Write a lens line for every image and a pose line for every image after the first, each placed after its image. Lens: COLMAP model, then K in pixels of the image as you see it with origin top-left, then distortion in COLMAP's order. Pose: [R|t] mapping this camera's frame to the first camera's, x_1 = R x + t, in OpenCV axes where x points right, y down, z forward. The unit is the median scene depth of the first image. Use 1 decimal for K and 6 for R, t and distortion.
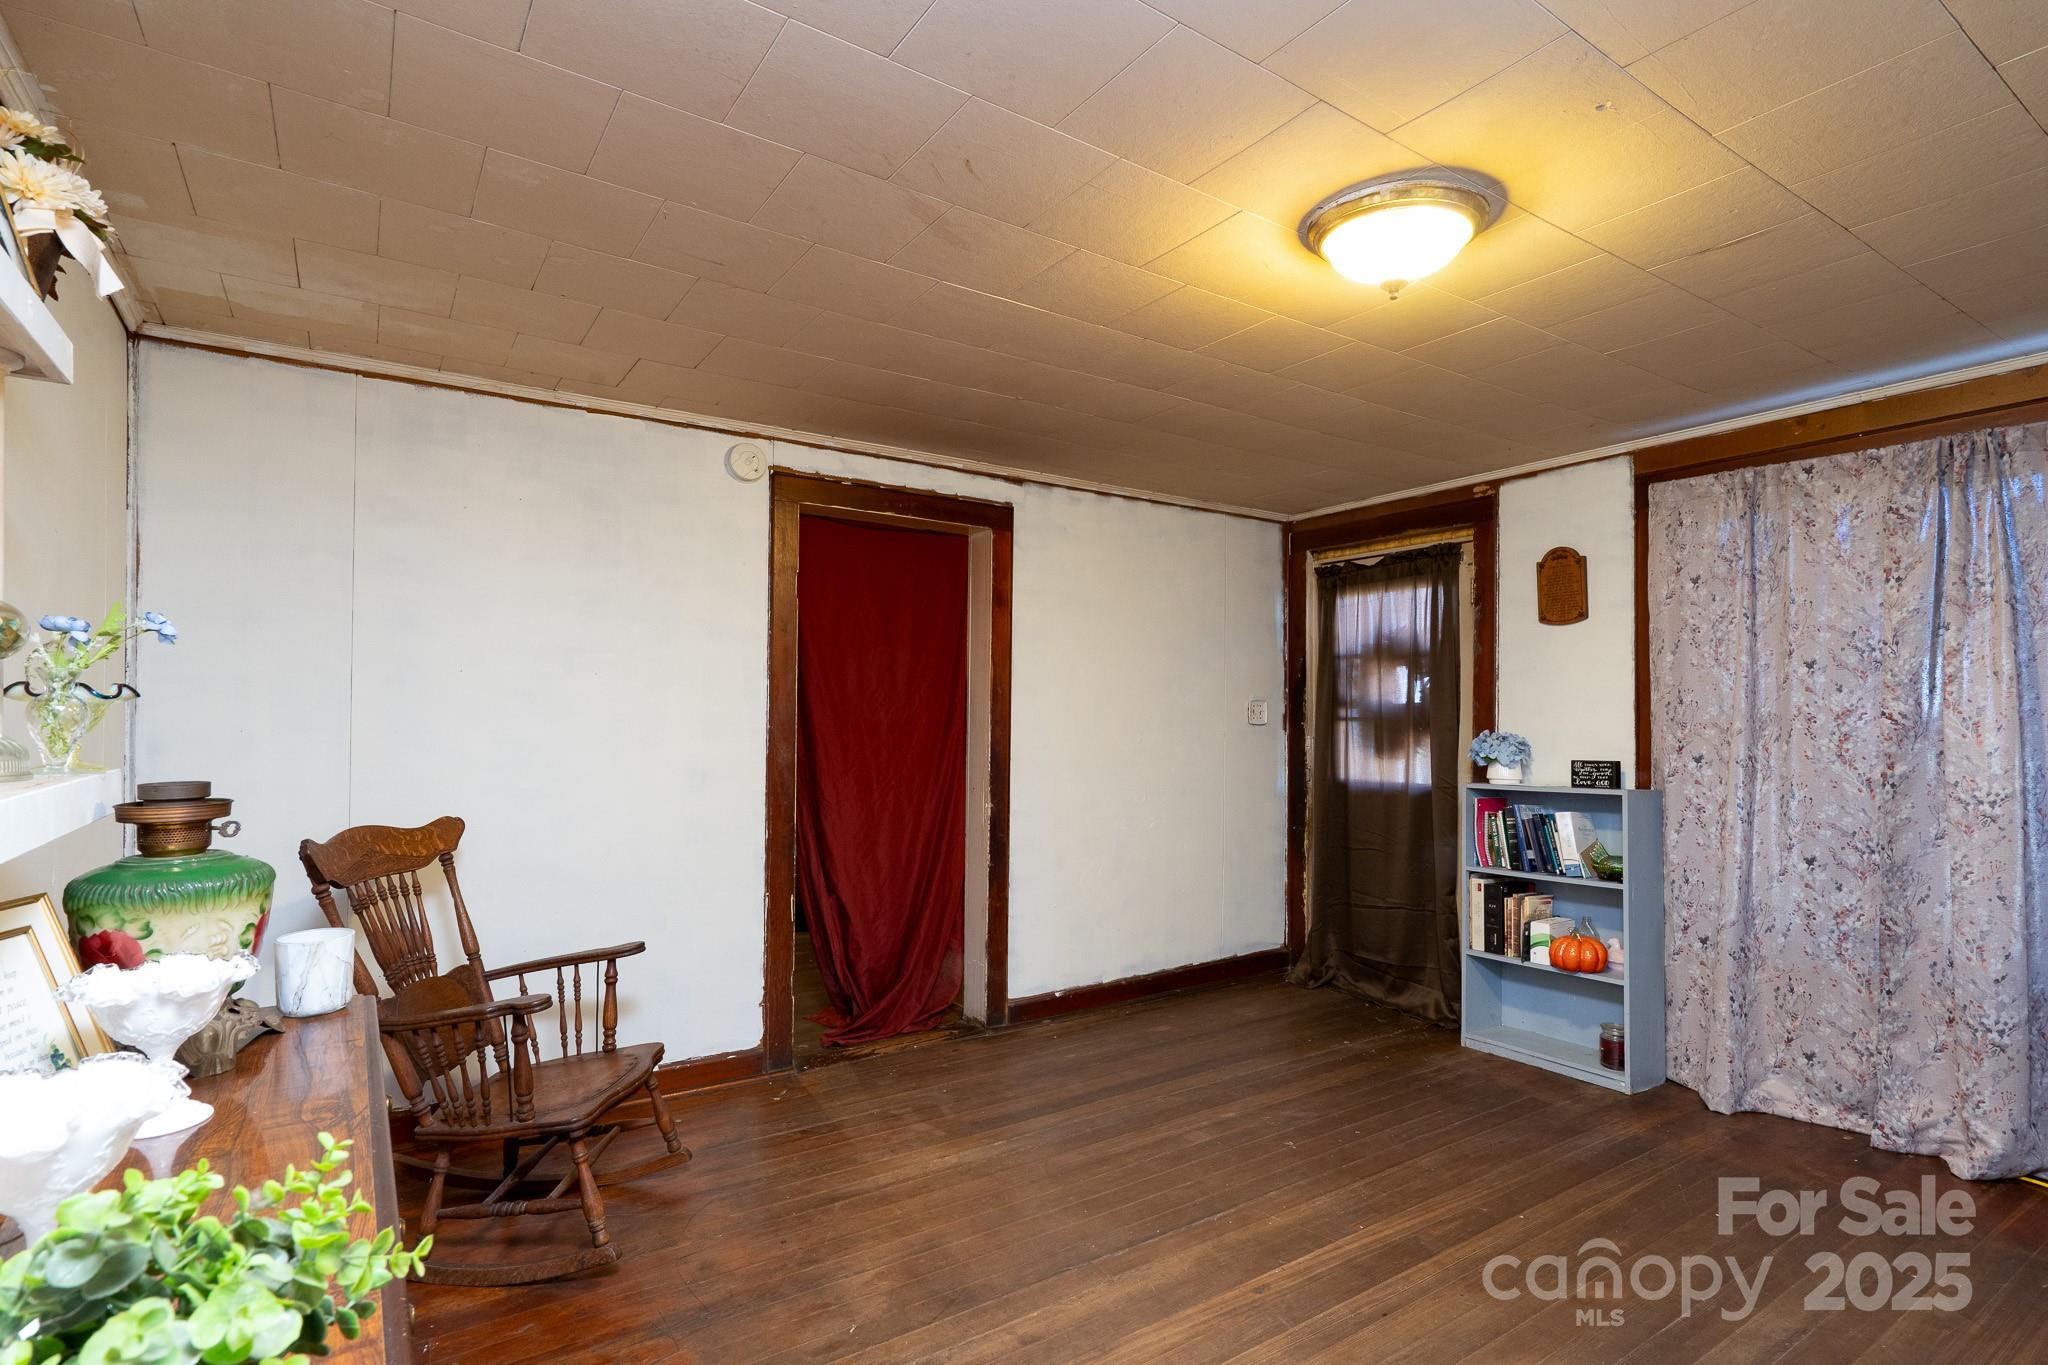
lens RADIAL K [[978.4, 0, 1020.6], [0, 978.4, 708.9], [0, 0, 1]] dist [0.001473, 0.000087]
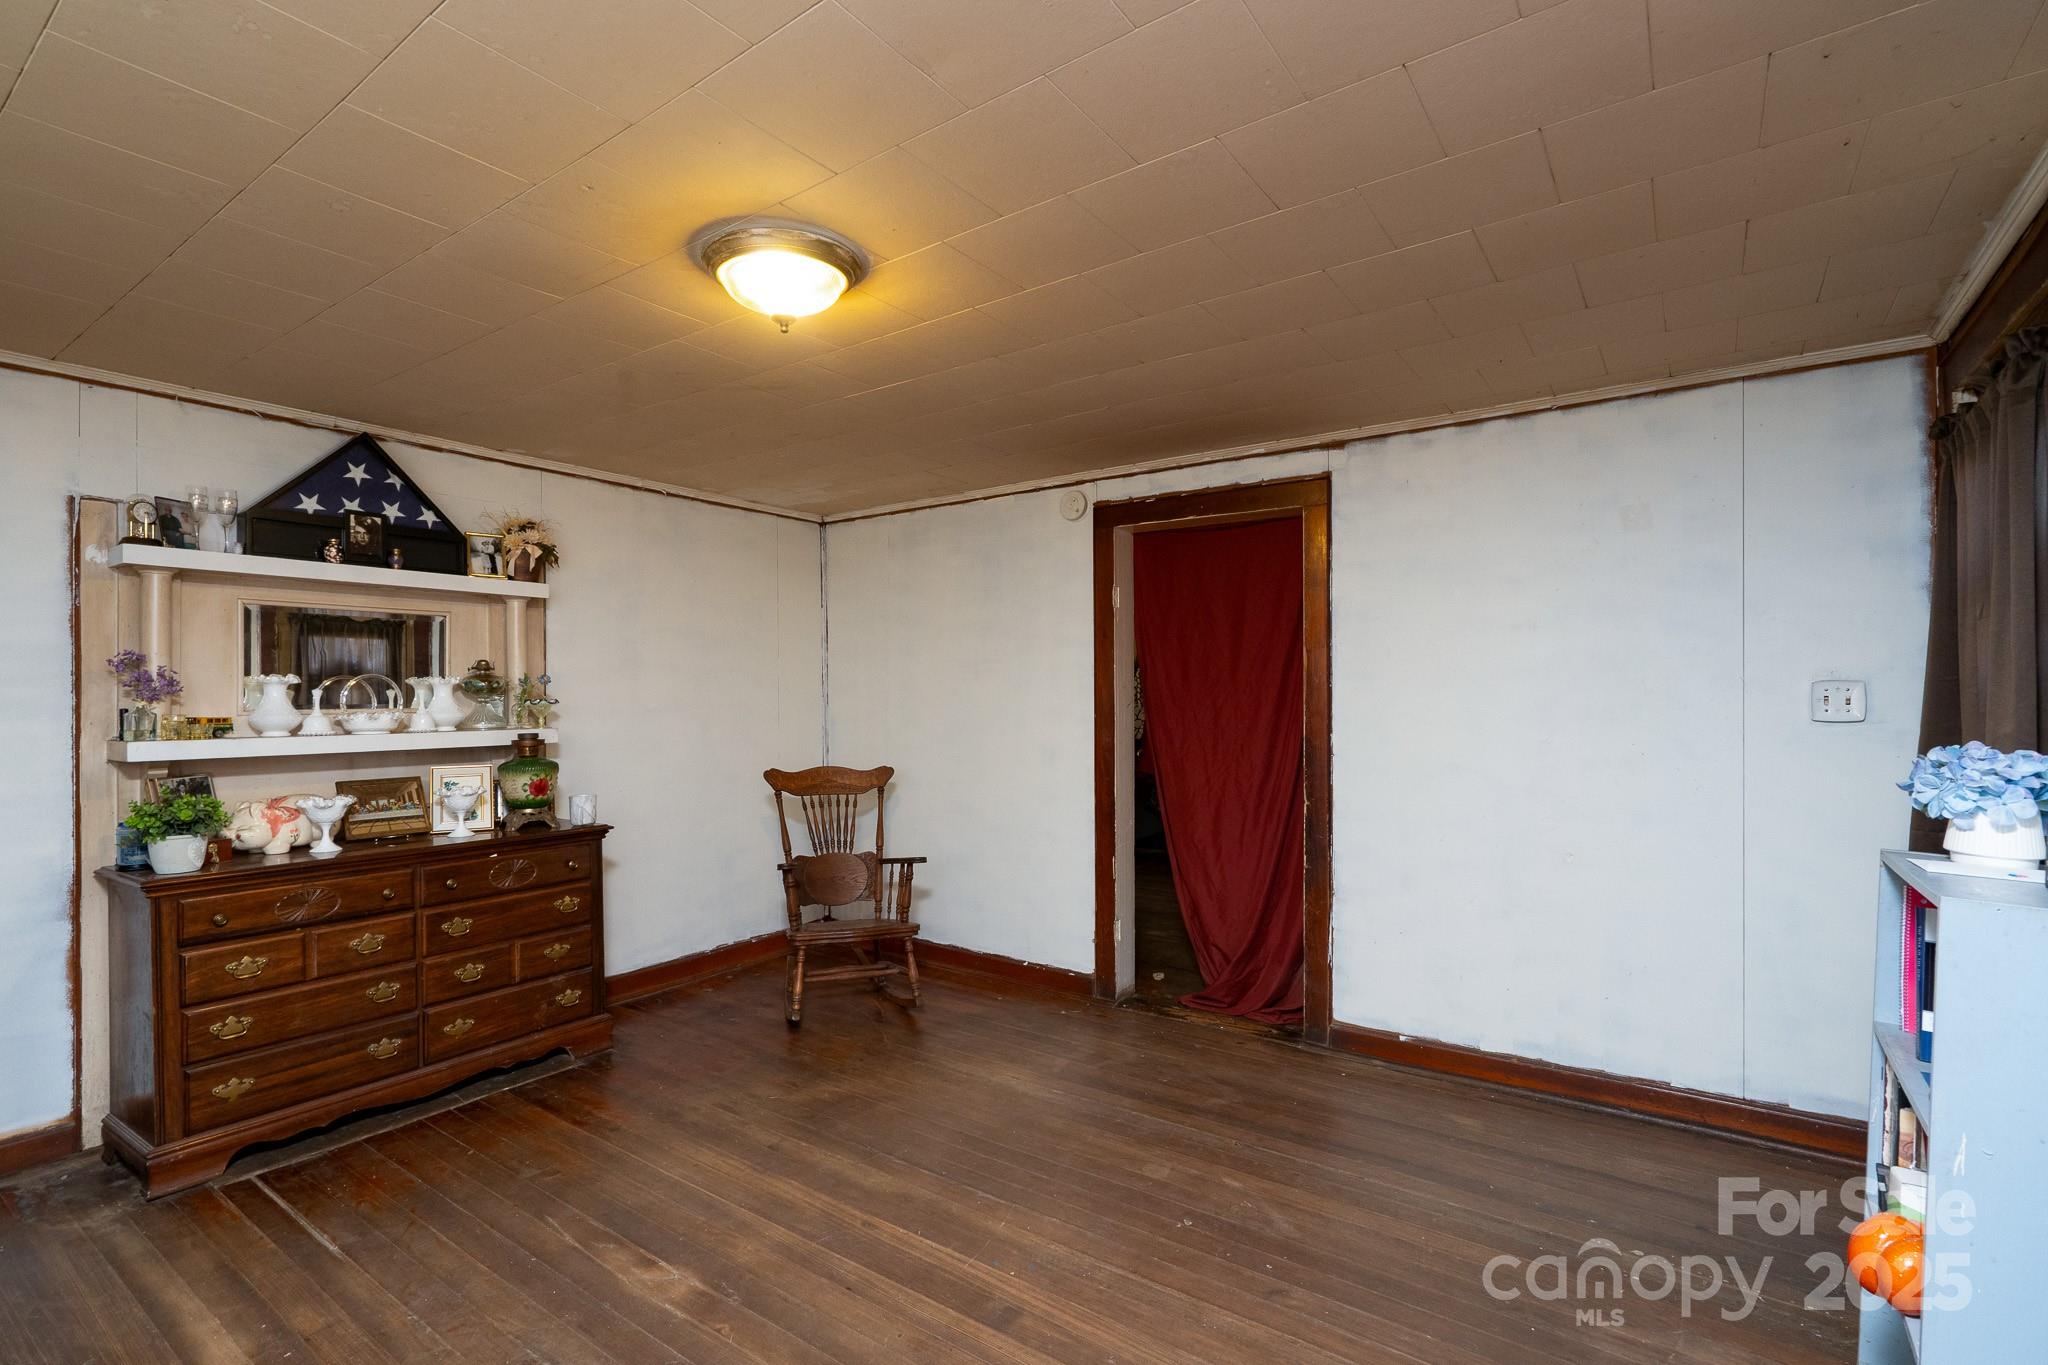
lens RADIAL K [[955.2, 0, 1024.0], [0, 955.2, 682.5], [0, 0, 1]] dist [-0.038332, -0.000061]
pose [[0.353696, -0.019920, -0.935148, 0.816942], [0.008498, 0.999800, -0.018083, -0.001711], [0.935322, -0.001551, 0.353795, 0.486717]]
